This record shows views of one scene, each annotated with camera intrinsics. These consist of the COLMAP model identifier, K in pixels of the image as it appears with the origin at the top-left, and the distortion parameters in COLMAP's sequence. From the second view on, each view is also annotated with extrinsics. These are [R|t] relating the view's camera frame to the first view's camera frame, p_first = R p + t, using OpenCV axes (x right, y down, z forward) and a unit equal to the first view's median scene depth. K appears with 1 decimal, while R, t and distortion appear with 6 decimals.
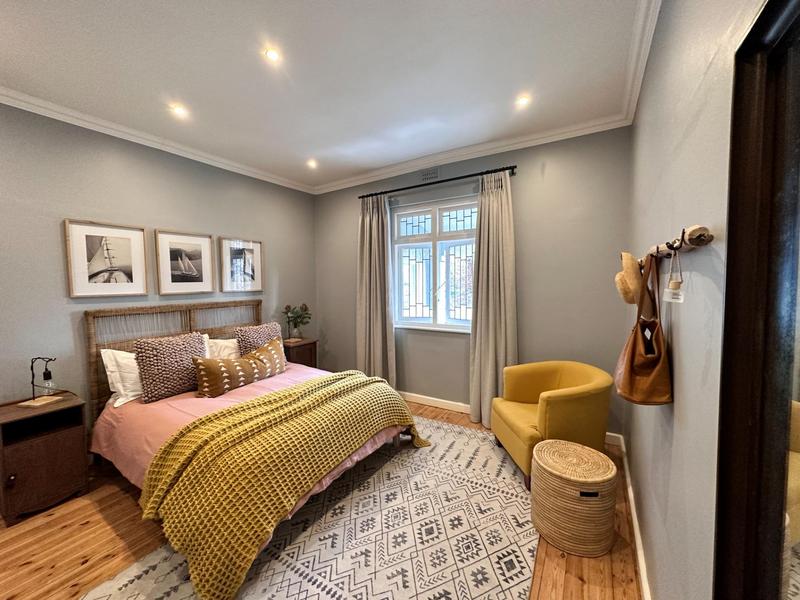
lens RADIAL K [[316.7, 0, 399.1], [0, 316.7, 300.6], [0, 0, 1]] dist [-0.001013, 0.000331]
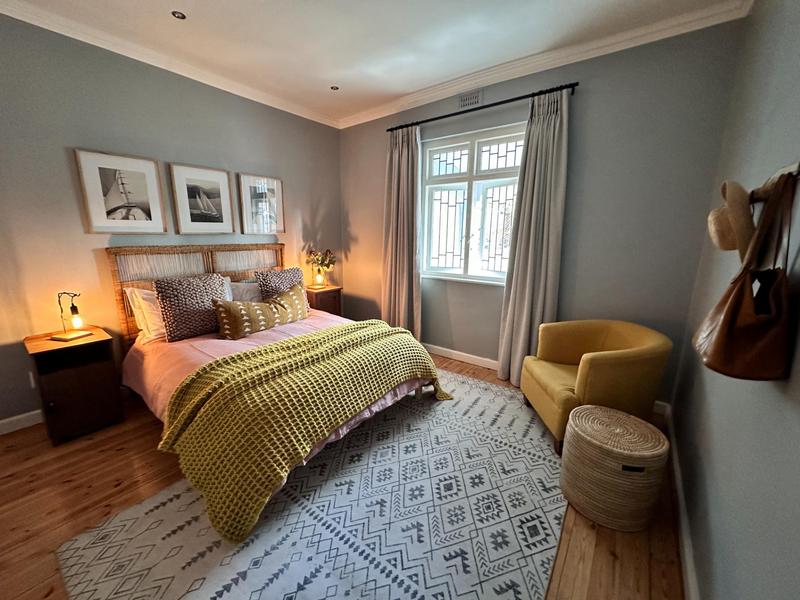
lens RADIAL K [[316.7, 0, 397.9], [0, 316.7, 300.7], [0, 0, 1]] dist [-0.001013, 0.000331]
pose [[0.995011, 0.040557, -0.091147, 0.006081], [-0.026593, 0.988404, 0.149498, 0.021444], [0.096154, -0.146329, 0.984552, 0.085765]]
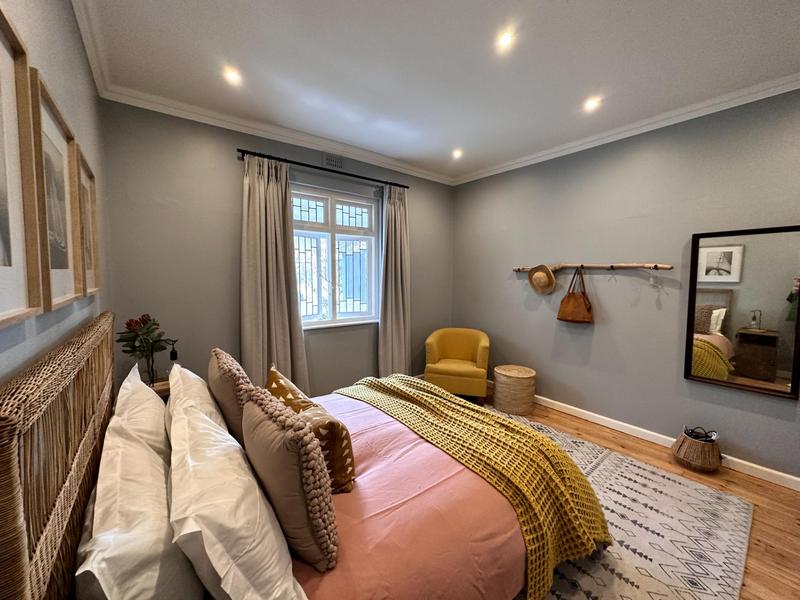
lens RADIAL K [[316.7, 0, 404.6], [0, 316.7, 297.4], [0, 0, 1]] dist [-0.001013, 0.000331]
pose [[0.335037, -0.039992, 0.941356, -1.029114], [0.055948, 0.998180, 0.022494, -0.004524], [-0.940542, 0.045130, 0.336665, 0.700260]]
